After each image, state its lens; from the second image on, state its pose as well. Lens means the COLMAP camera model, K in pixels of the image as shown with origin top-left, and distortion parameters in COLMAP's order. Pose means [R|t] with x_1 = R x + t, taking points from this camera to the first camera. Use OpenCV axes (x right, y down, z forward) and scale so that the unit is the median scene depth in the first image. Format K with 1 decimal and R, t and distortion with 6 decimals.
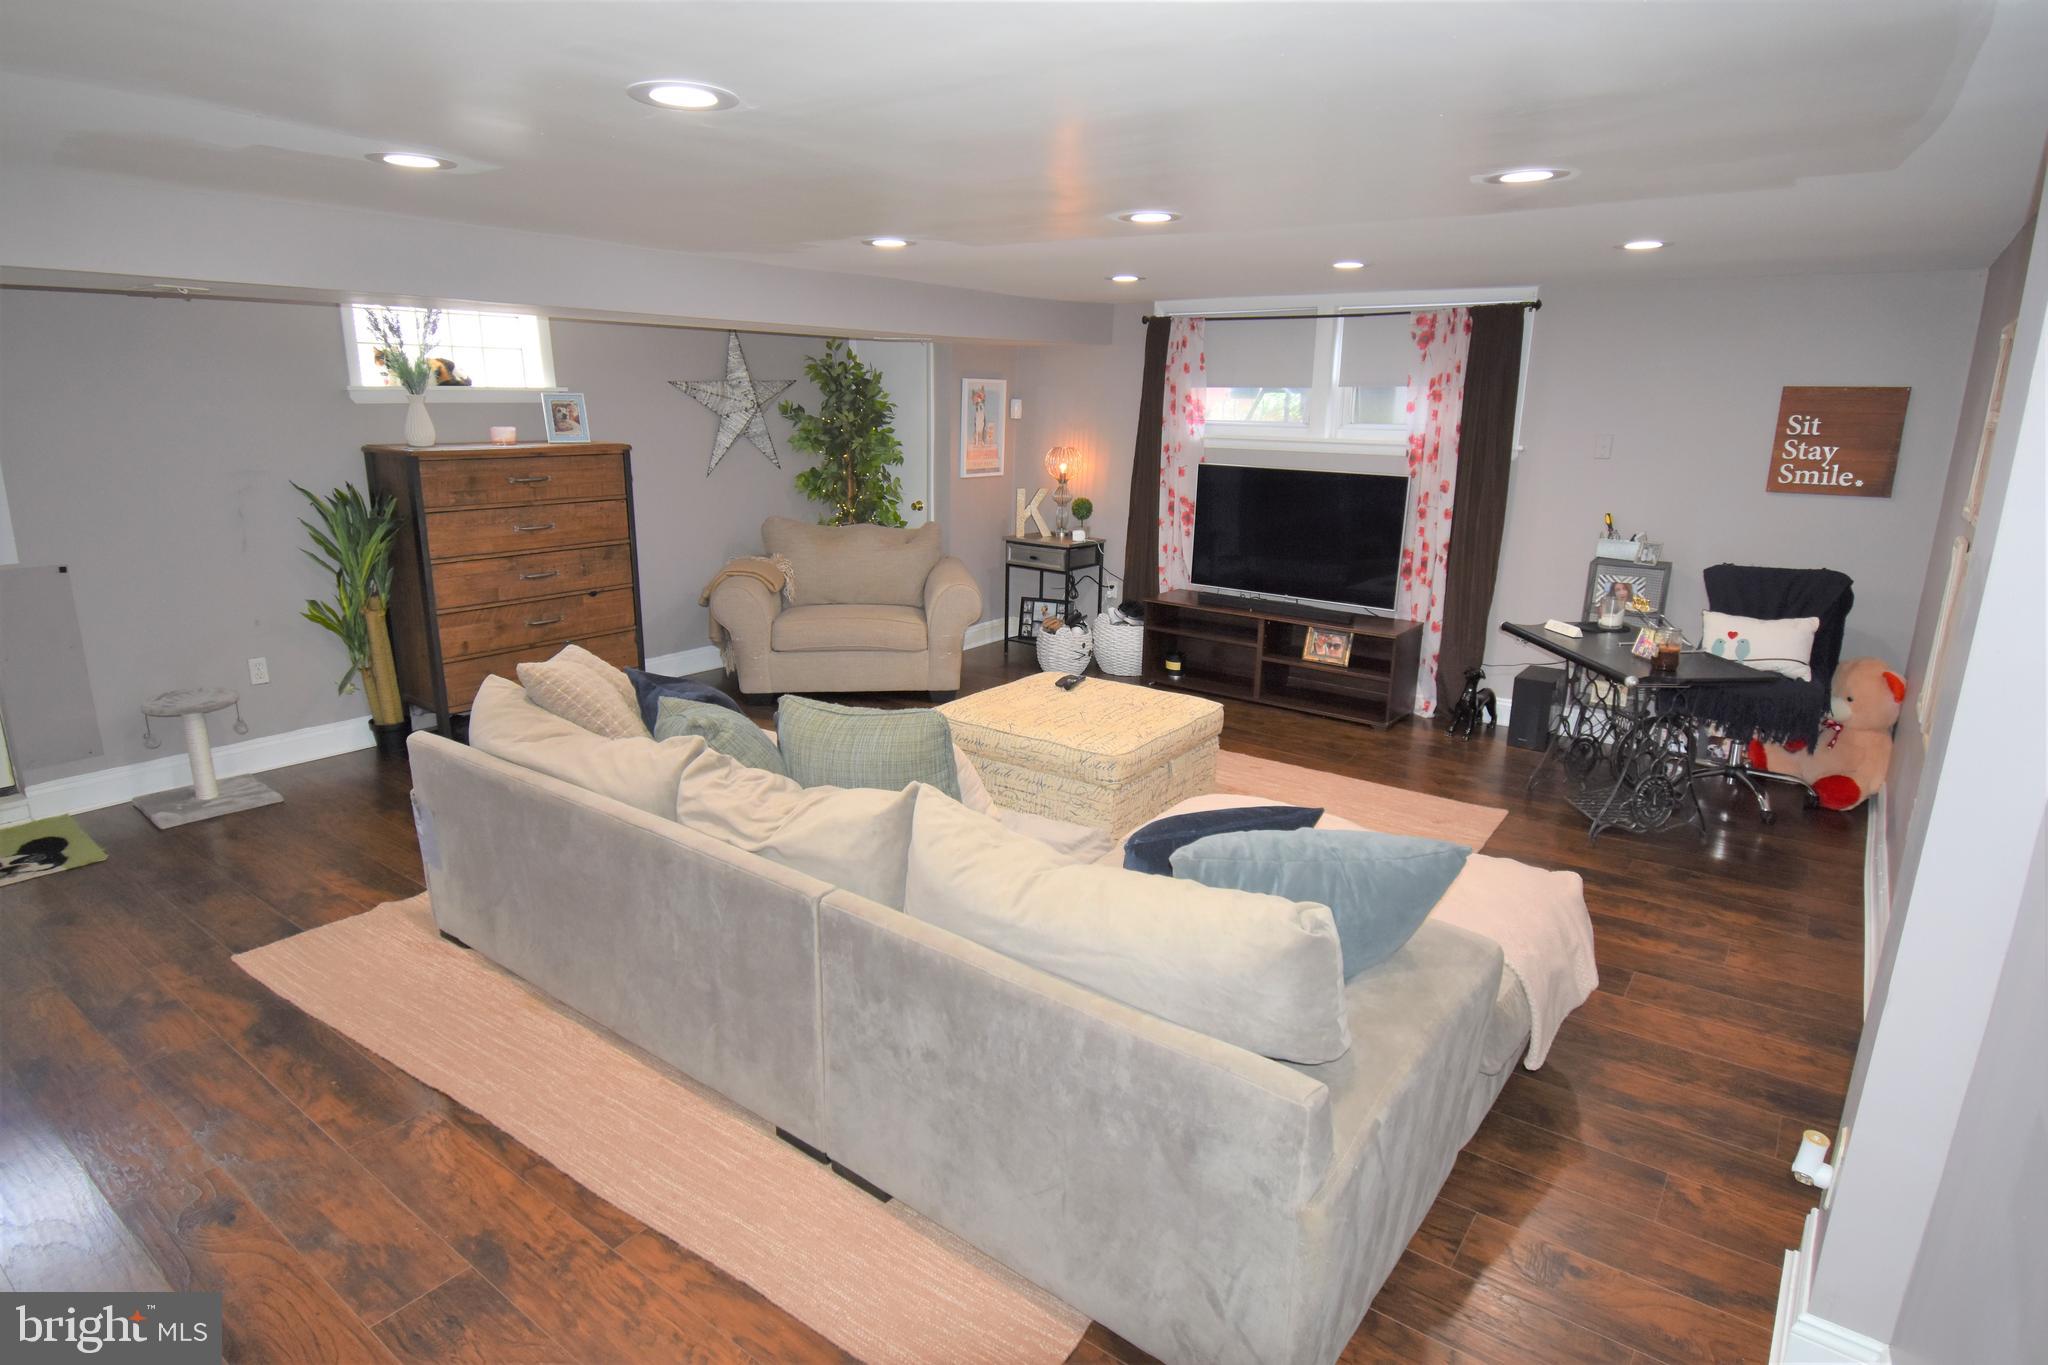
lens RADIAL K [[1102.2, 0, 1019.3], [0, 1102.2, 691.2], [0, 0, 1]] dist [0.014067, -0.023032]
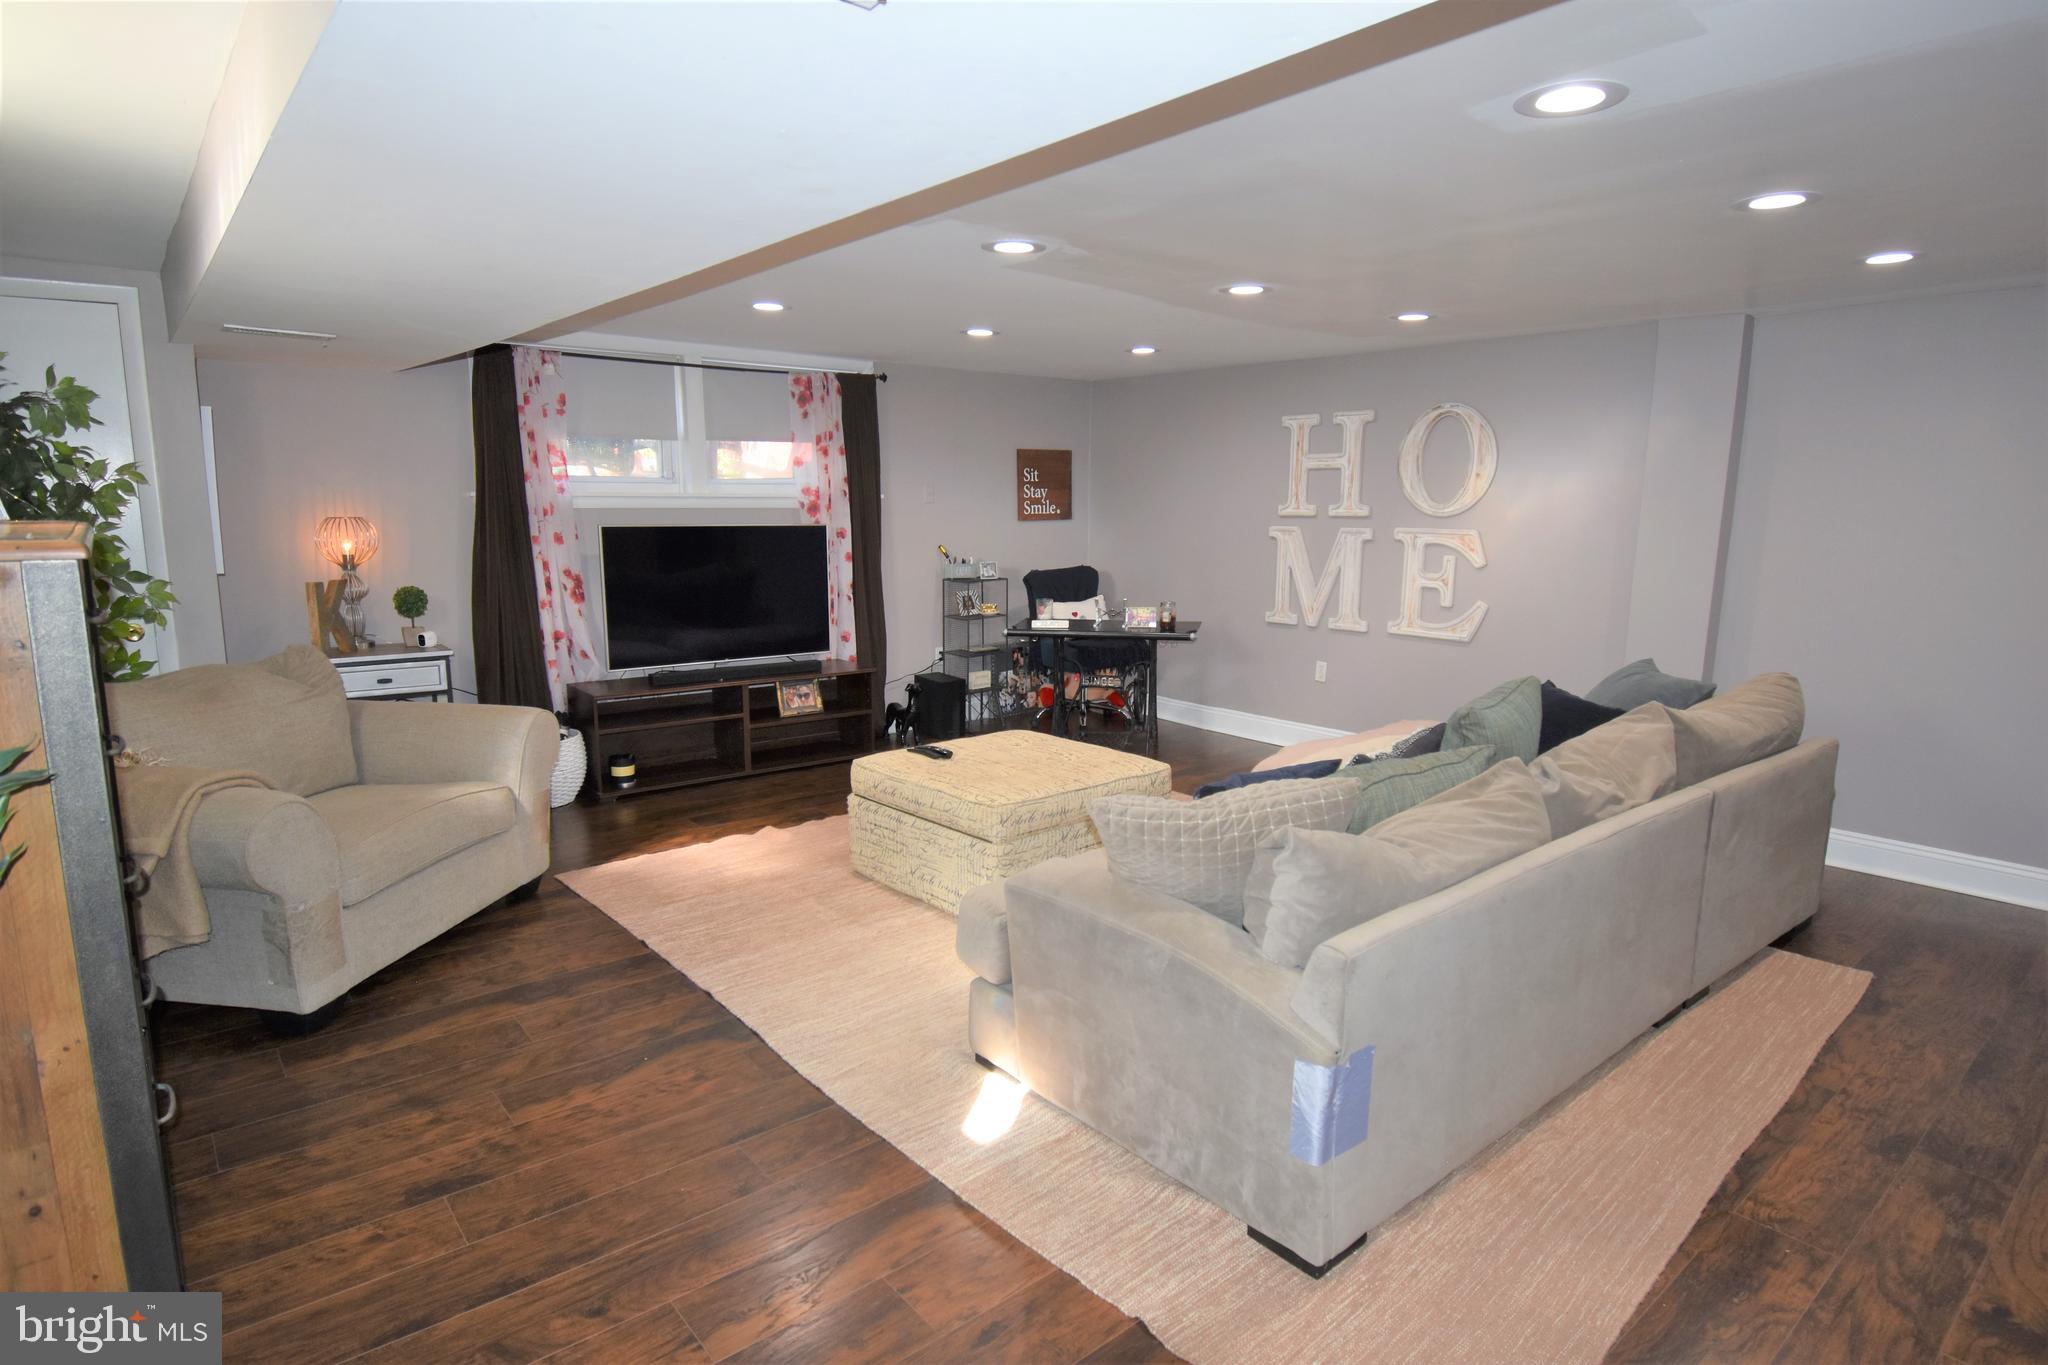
lens RADIAL K [[1102.2, 0, 1068.7], [0, 1102.2, 673.7], [0, 0, 1]] dist [0.014067, -0.023032]
pose [[0.212940, -0.170340, 0.962102, -0.652290], [0.248226, 0.961810, 0.115349, -0.122046], [-0.945008, 0.214257, 0.247091, 0.549796]]
